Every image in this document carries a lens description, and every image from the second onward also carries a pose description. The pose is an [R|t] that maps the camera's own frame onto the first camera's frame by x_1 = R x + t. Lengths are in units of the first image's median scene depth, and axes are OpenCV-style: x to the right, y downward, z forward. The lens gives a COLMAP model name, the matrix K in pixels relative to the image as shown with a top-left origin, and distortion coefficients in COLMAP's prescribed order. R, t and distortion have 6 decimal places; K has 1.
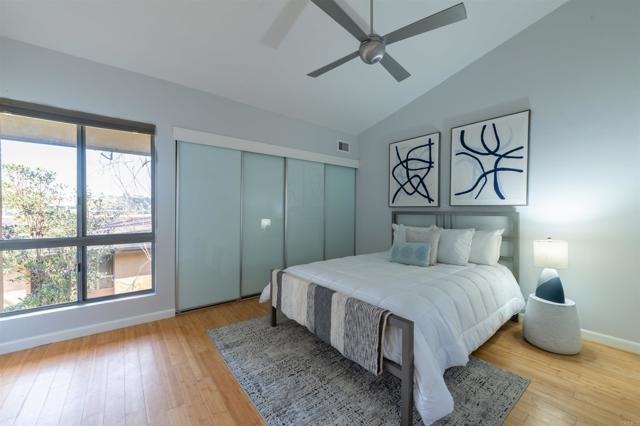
lens RADIAL K [[250.9, 0, 322.0], [0, 250.9, 212.0], [0, 0, 1]] dist [-0.011119, -0.000014]
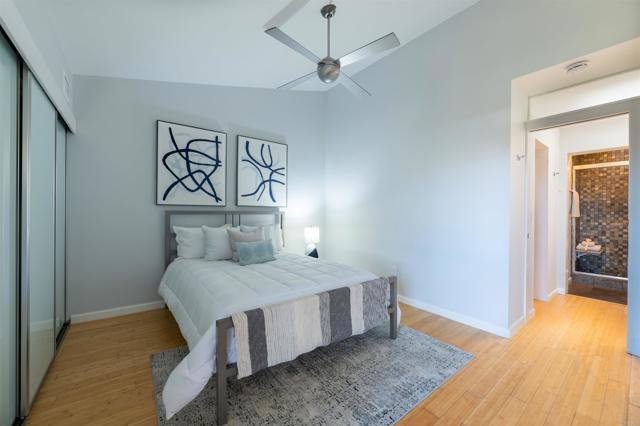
lens RADIAL K [[250.9, 0, 323.7], [0, 250.9, 212.1], [0, 0, 1]] dist [-0.011119, -0.000014]
pose [[0.011861, -0.006707, 0.999907, -0.597832], [-0.002945, 0.999973, 0.006742, -0.006062], [-0.999925, -0.003025, 0.011841, 0.634105]]
